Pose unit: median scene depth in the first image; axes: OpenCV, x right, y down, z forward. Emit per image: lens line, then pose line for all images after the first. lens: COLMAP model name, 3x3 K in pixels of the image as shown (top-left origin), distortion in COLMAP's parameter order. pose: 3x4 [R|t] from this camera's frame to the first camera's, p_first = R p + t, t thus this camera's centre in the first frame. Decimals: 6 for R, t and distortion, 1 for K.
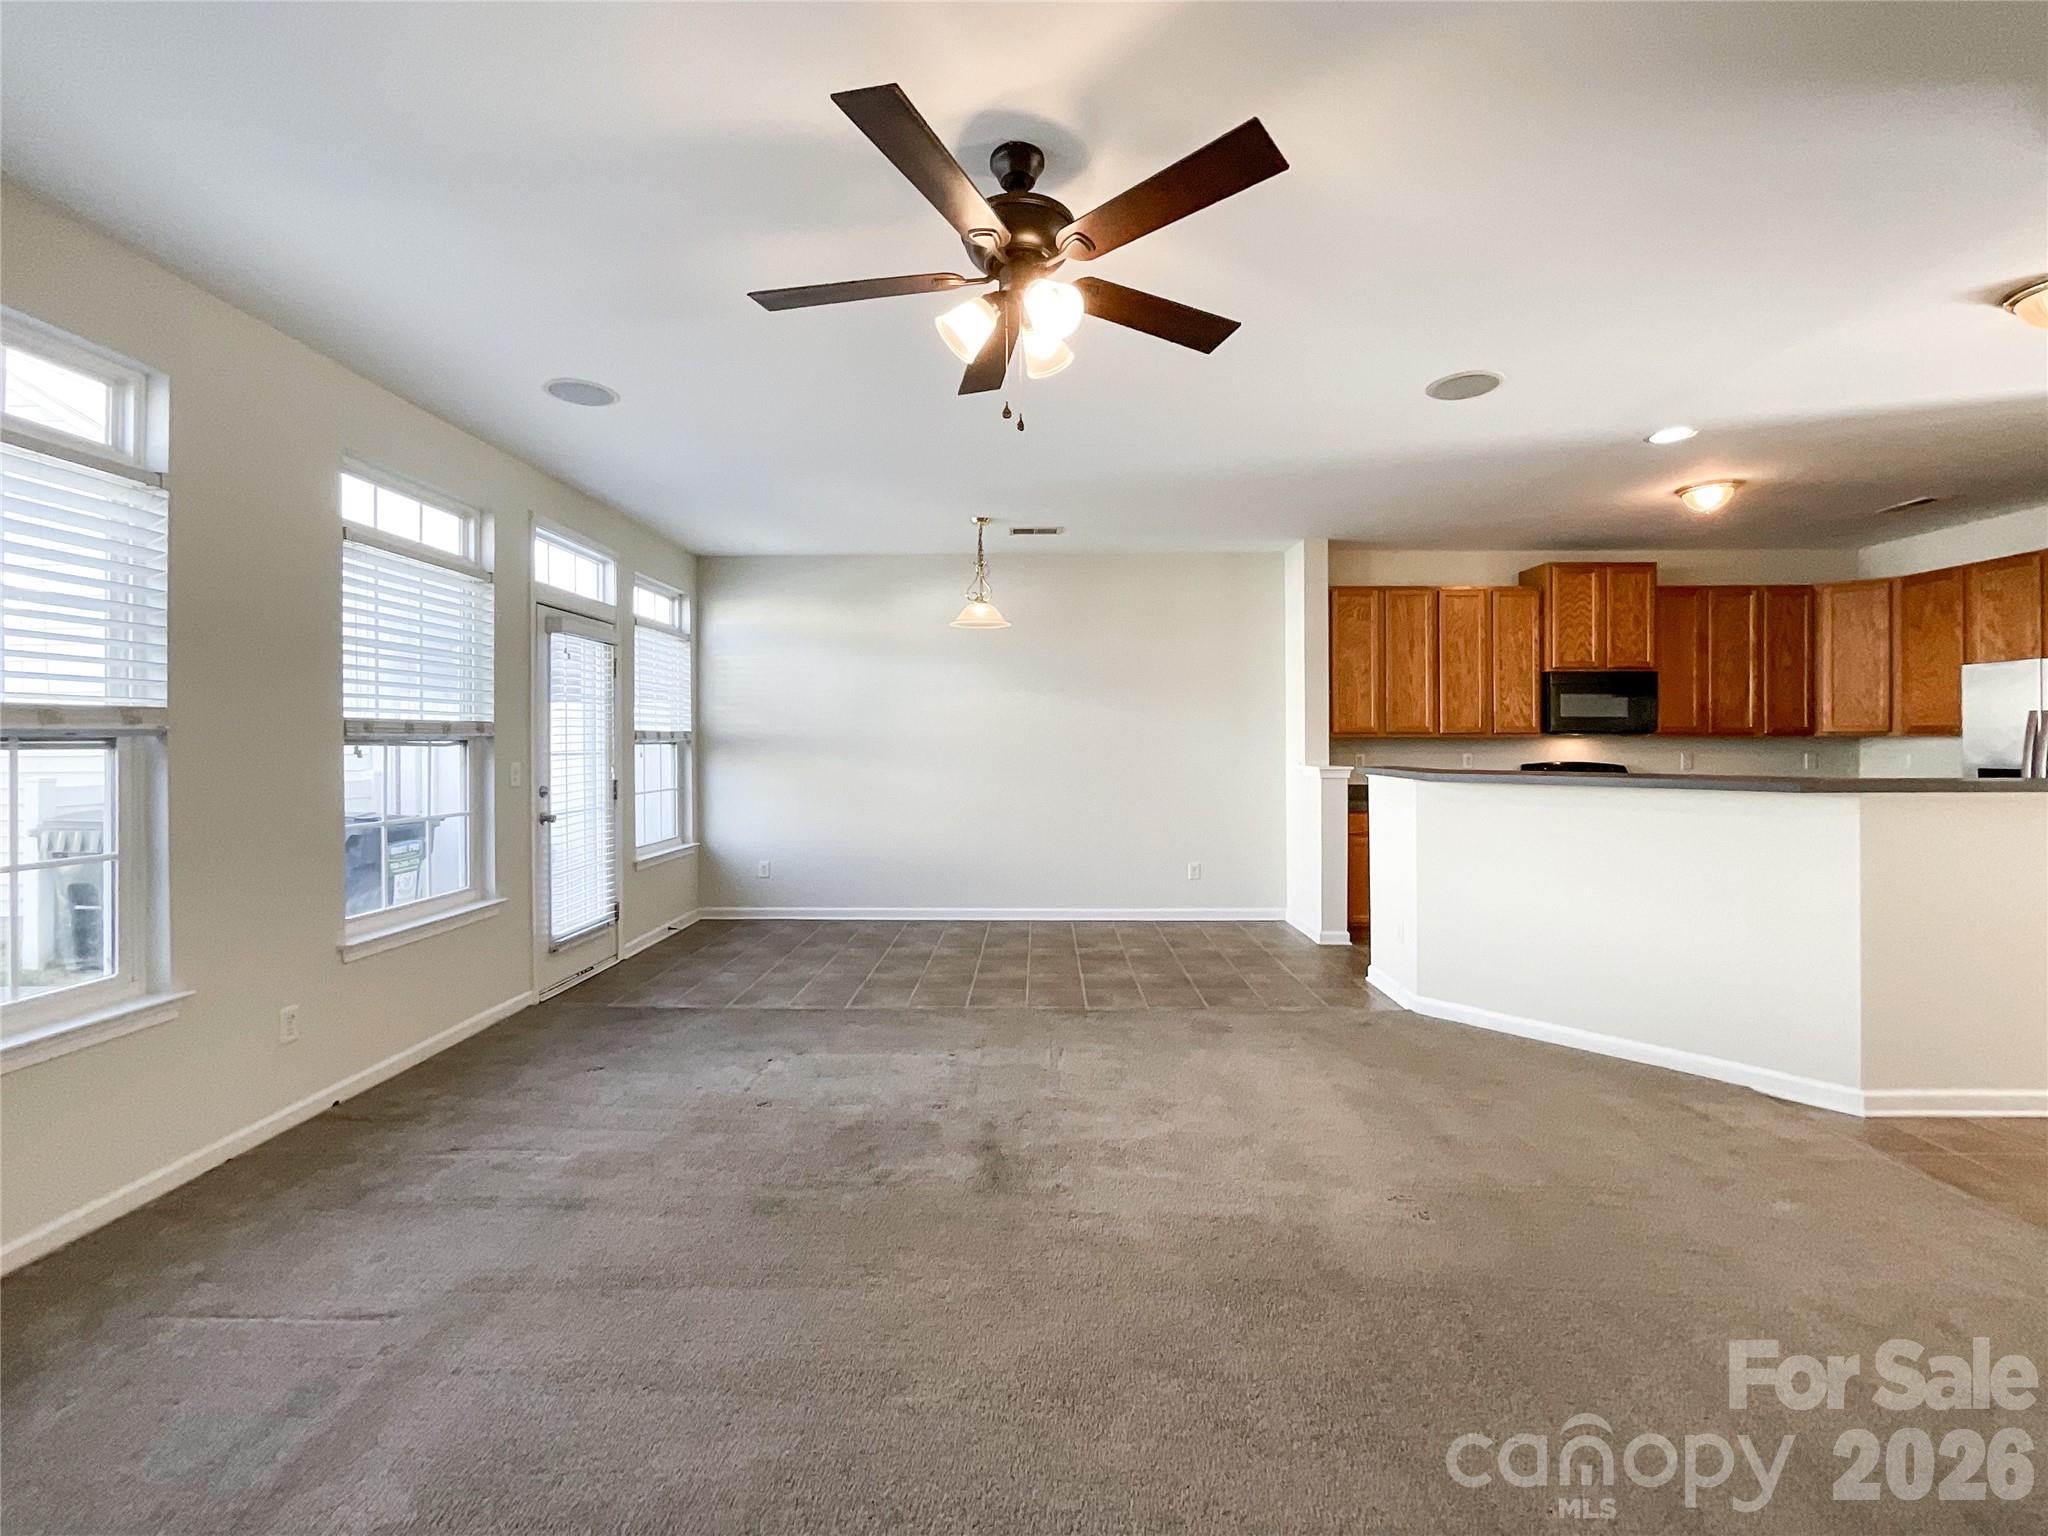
lens RADIAL K [[861.9, 0, 1027.6], [0, 861.9, 736.6], [0, 0, 1]] dist [-0.033409, 0.018181]
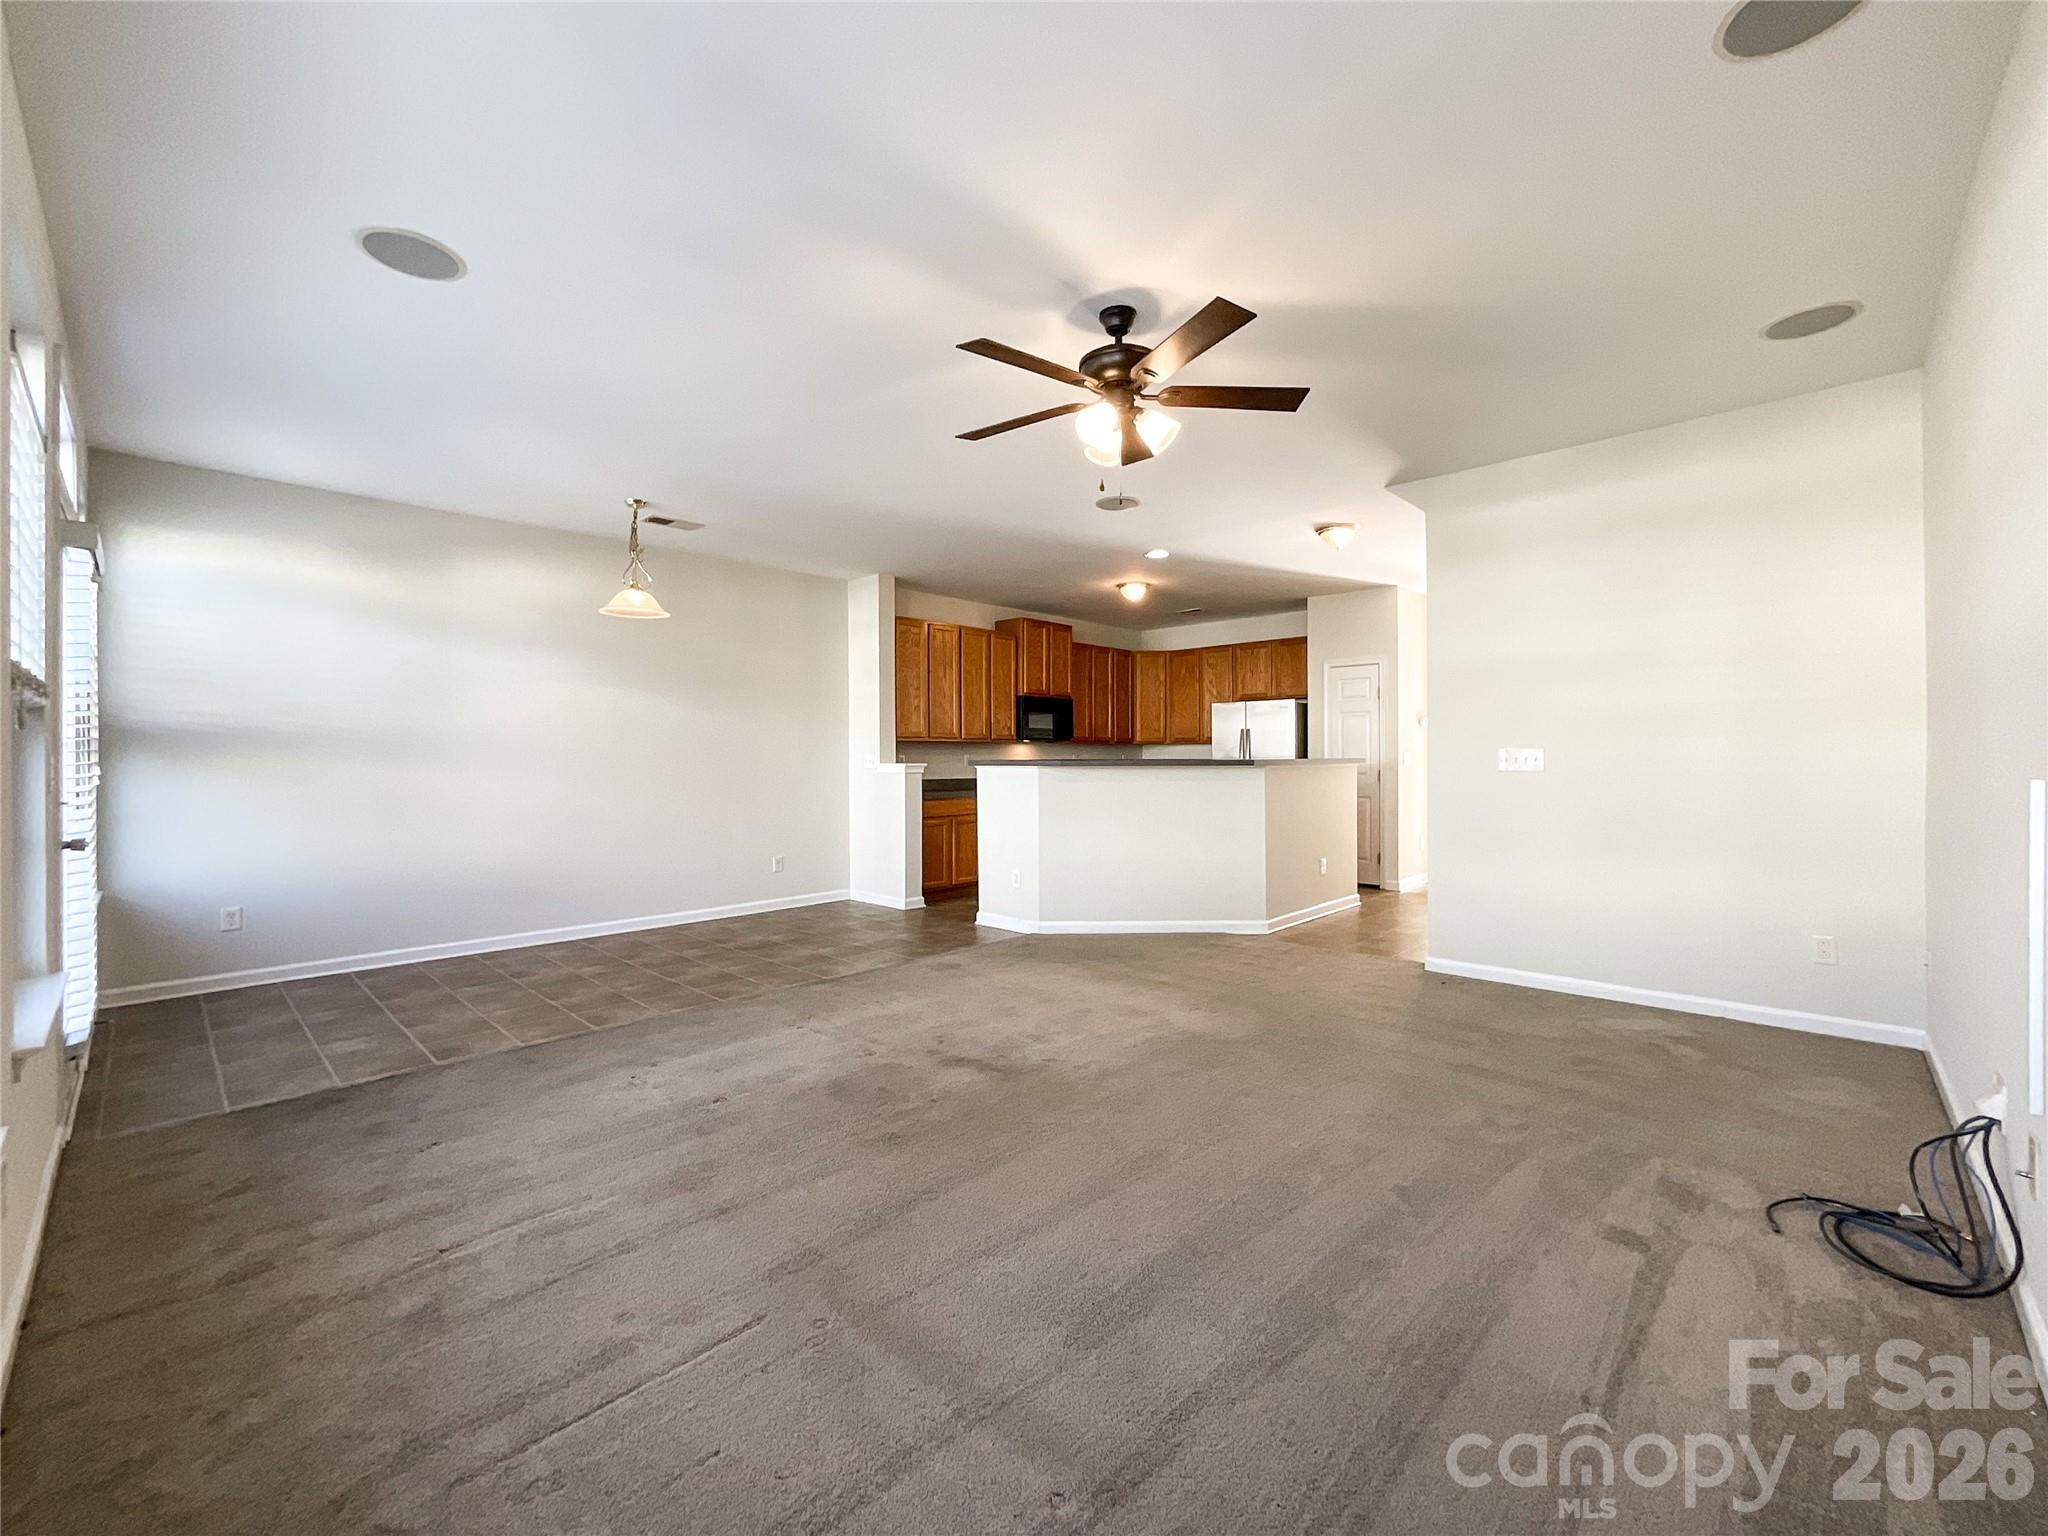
lens RADIAL K [[846.3, 0, 1024.0], [0, 846.3, 768.0], [0, 0, 1]] dist [-0.032482, 0.014249]
pose [[0.679216, -0.011161, 0.733854, -0.440698], [-0.000168, 0.999882, 0.015363, 0.022789], [-0.733938, -0.010558, 0.679134, 0.061418]]
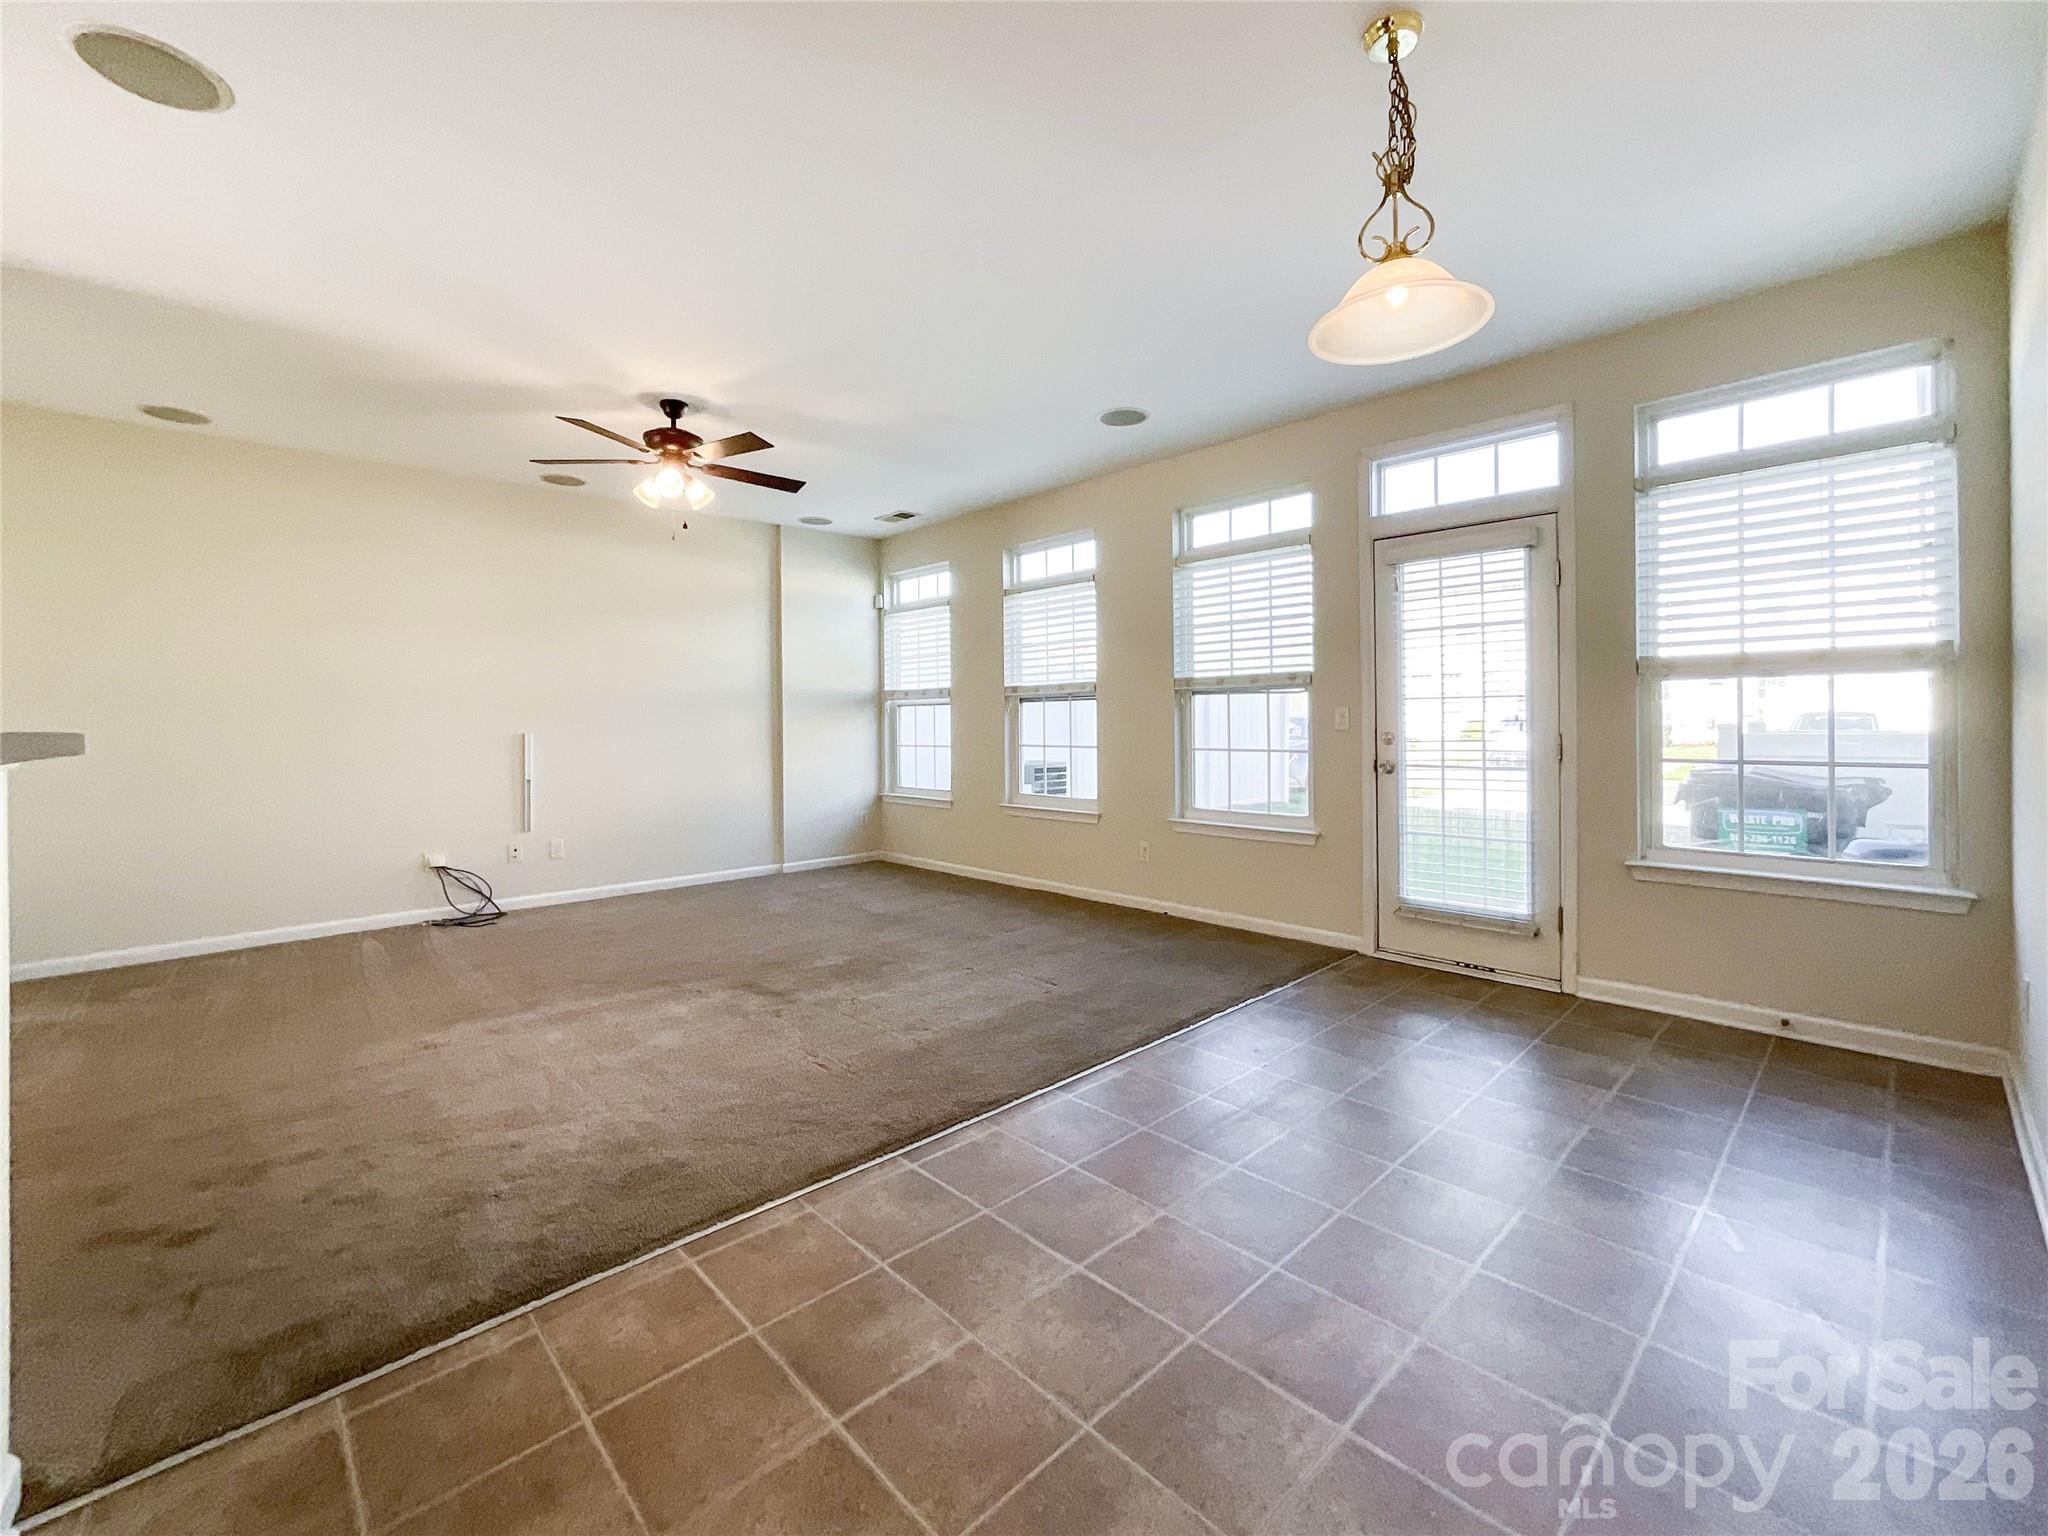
lens RADIAL K [[861.9, 0, 1027.6], [0, 861.9, 736.6], [0, 0, 1]] dist [-0.033409, 0.018181]
pose [[-0.716369, 0.028309, -0.697148, 0.303315], [0.021912, 0.999597, 0.018074, 0.029705], [0.697378, -0.002328, -0.716700, 1.138324]]
